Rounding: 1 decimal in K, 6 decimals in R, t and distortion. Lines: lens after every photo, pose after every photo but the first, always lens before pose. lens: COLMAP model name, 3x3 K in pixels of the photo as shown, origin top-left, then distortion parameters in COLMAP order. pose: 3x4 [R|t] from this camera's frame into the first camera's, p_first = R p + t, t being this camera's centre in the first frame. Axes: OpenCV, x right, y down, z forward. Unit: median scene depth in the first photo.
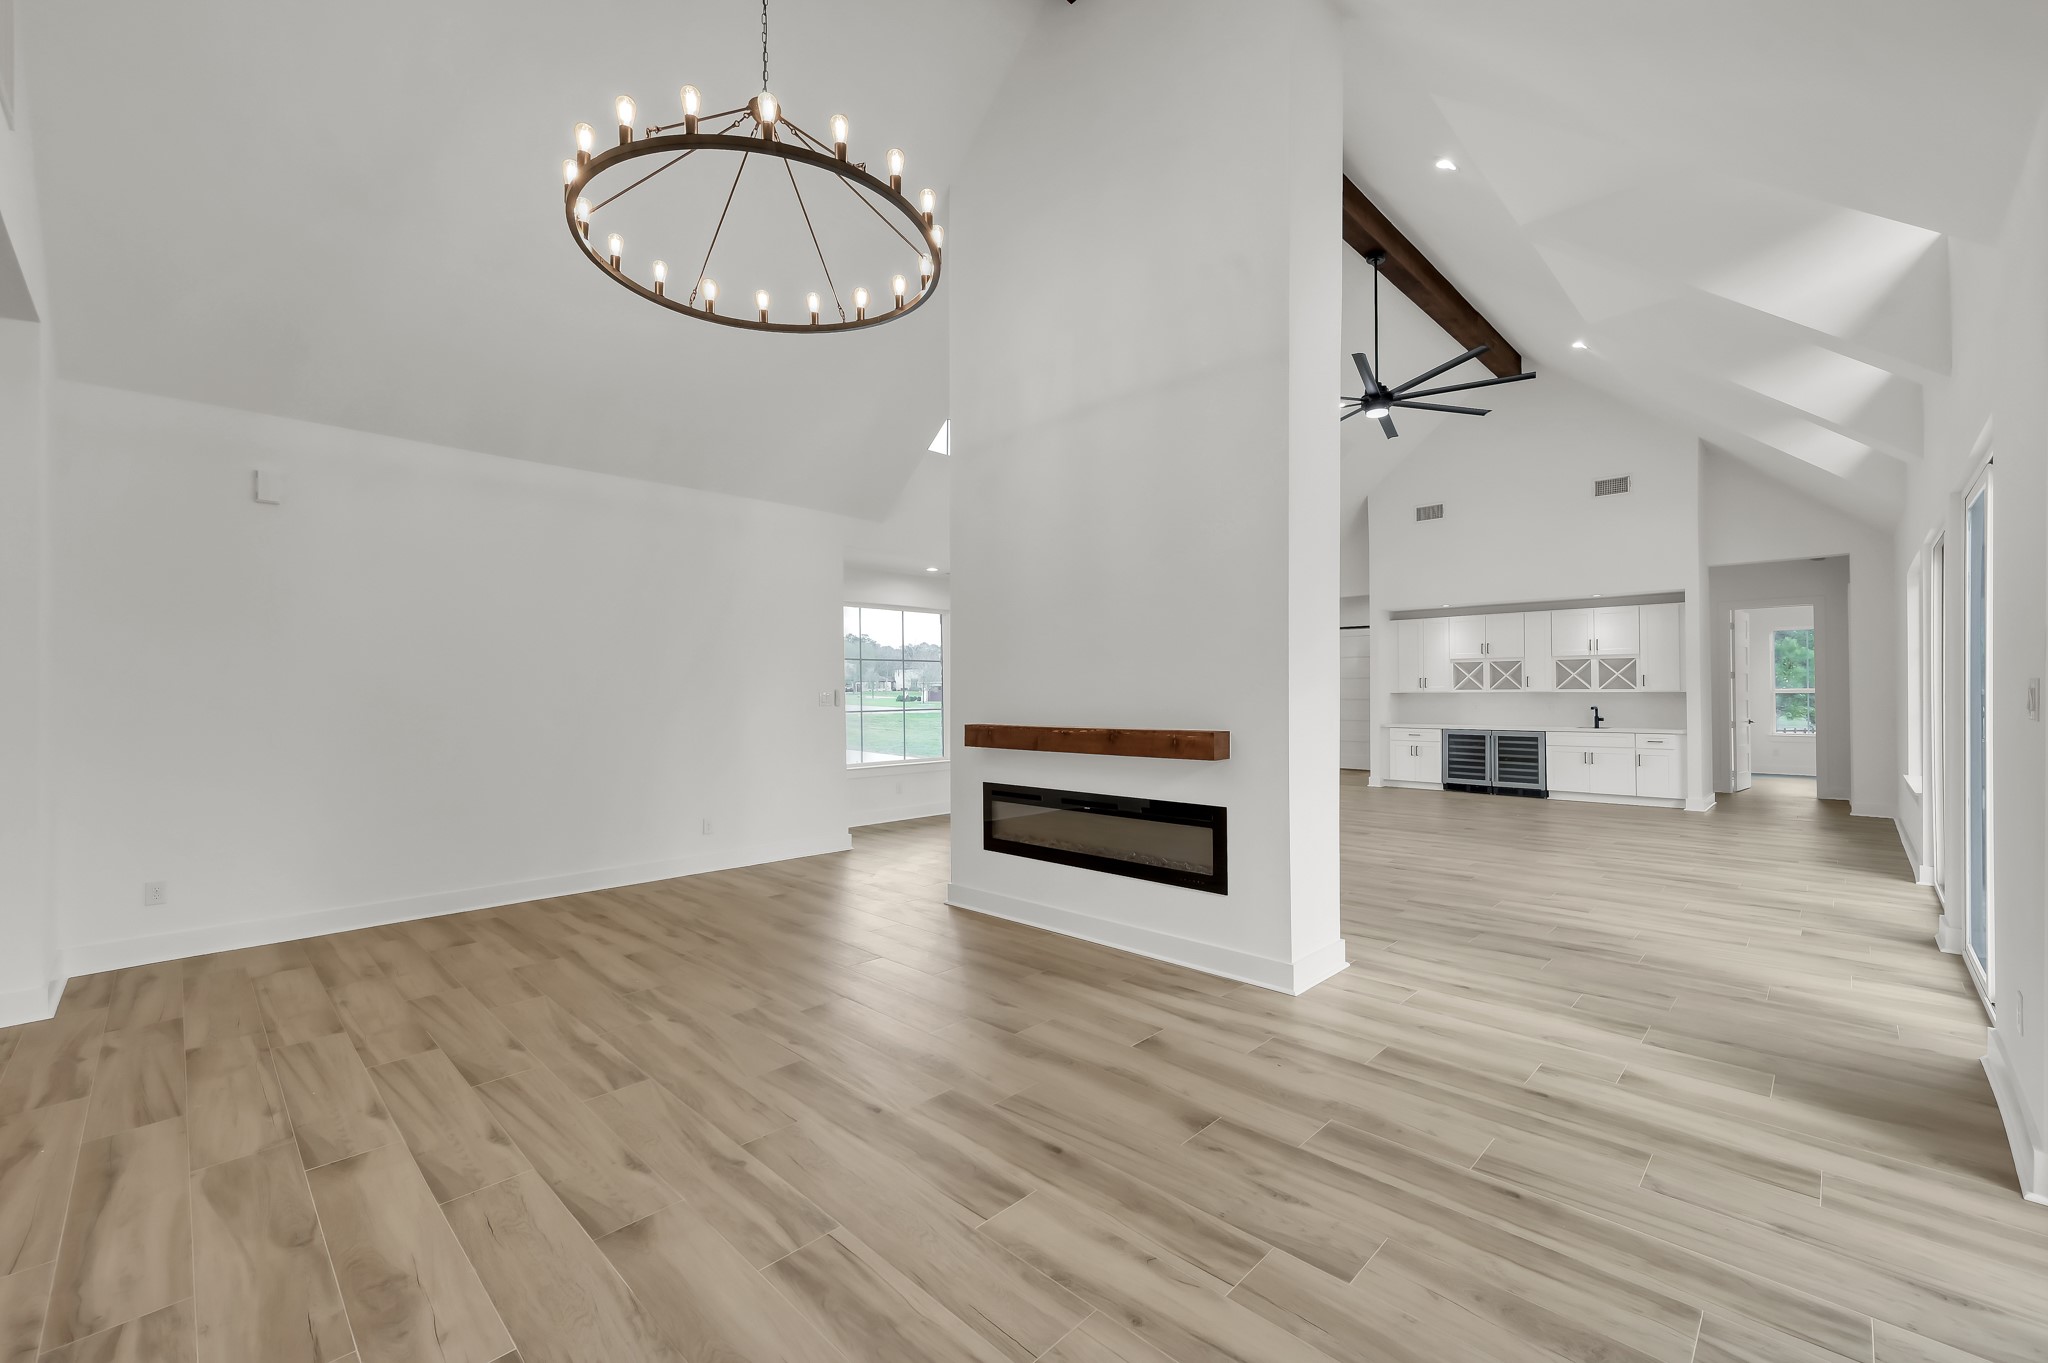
lens RADIAL K [[815.1, 0, 1024.9], [0, 815.1, 682.6], [0, 0, 1]] dist [0.001976, 0.000509]
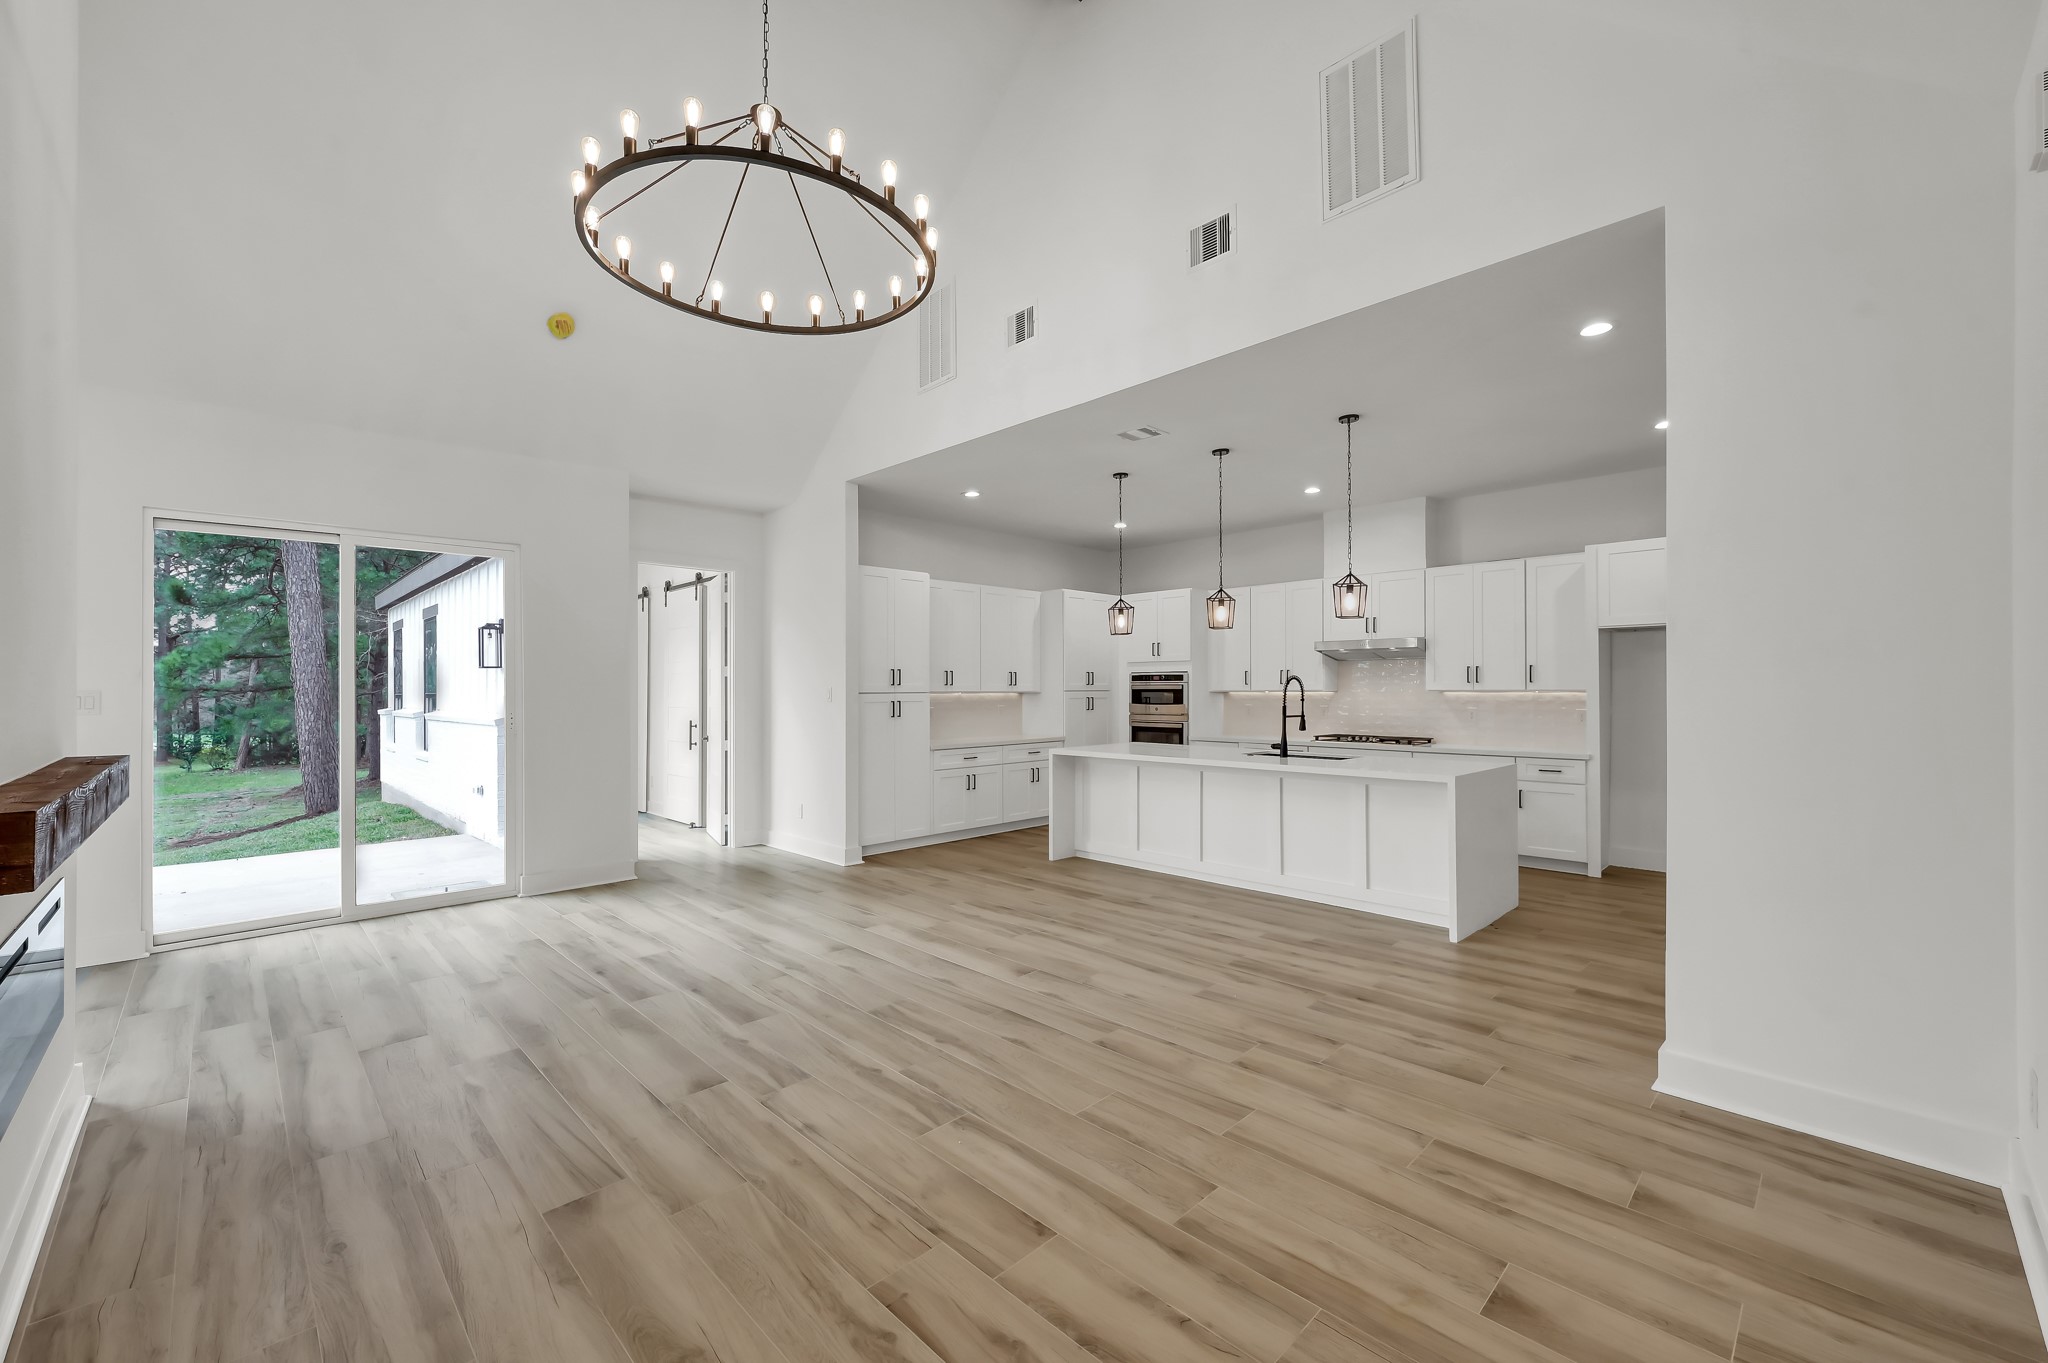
lens RADIAL K [[815.1, 0, 1007.8], [0, 815.1, 687.9], [0, 0, 1]] dist [0.001976, 0.000509]
pose [[-0.999145, 0.014871, 0.038569, -0.410142], [0.014430, 0.999827, -0.011699, 0.012951], [-0.038736, -0.011132, -0.999187, 1.251592]]
